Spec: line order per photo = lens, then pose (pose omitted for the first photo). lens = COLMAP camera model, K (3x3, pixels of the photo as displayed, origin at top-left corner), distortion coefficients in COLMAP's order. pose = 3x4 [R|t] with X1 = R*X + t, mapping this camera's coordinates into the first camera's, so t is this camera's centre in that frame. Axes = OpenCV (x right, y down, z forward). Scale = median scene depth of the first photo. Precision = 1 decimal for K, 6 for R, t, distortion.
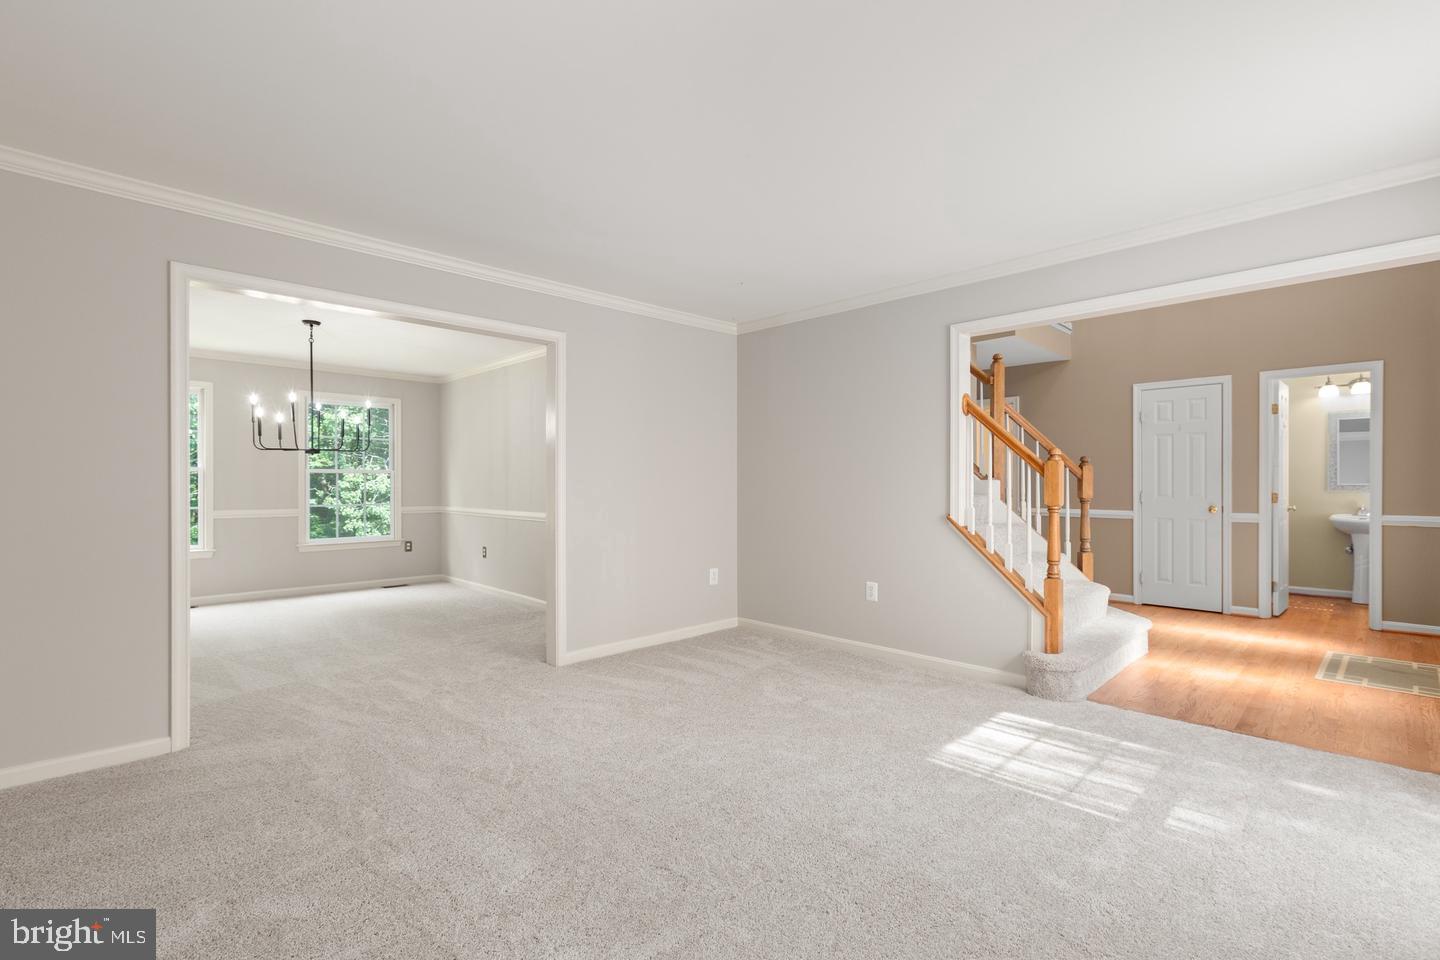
lens RADIAL K [[653.0, 0, 720.5], [0, 653.0, 483.2], [0, 0, 1]] dist [-0.000772, 0.000170]
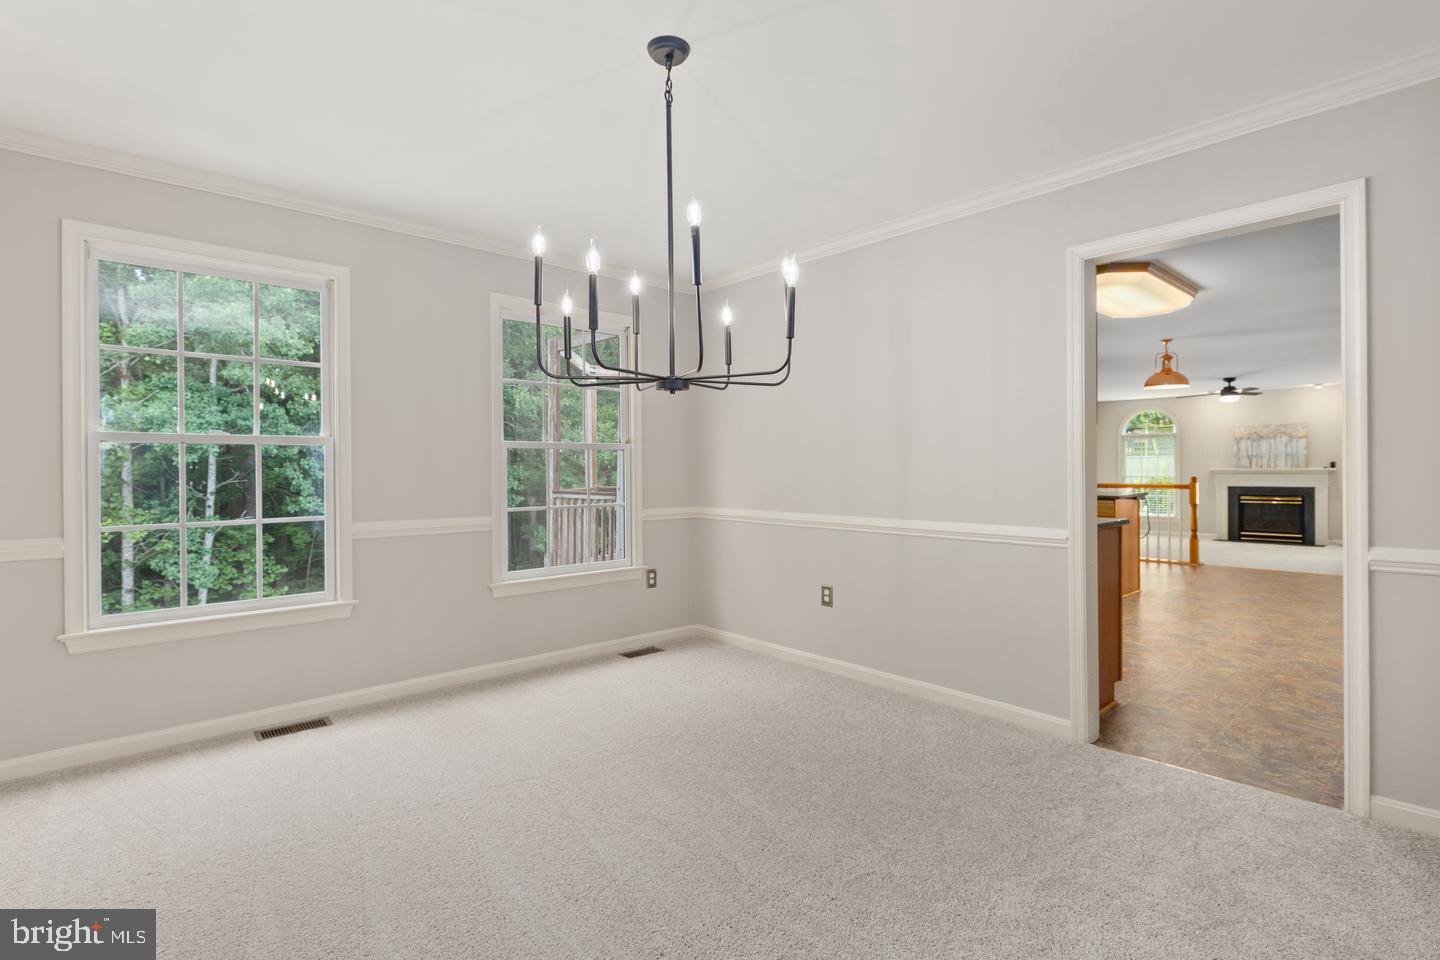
lens RADIAL K [[709.5, 0, 715.7], [0, 709.5, 475.6], [0, 0, 1]] dist [0.001047, 0.000326]
pose [[0.998599, -0.006461, -0.052526, -0.439151], [0.007199, 0.999878, 0.013865, -0.000727], [0.052430, -0.014224, 0.998523, 0.439330]]
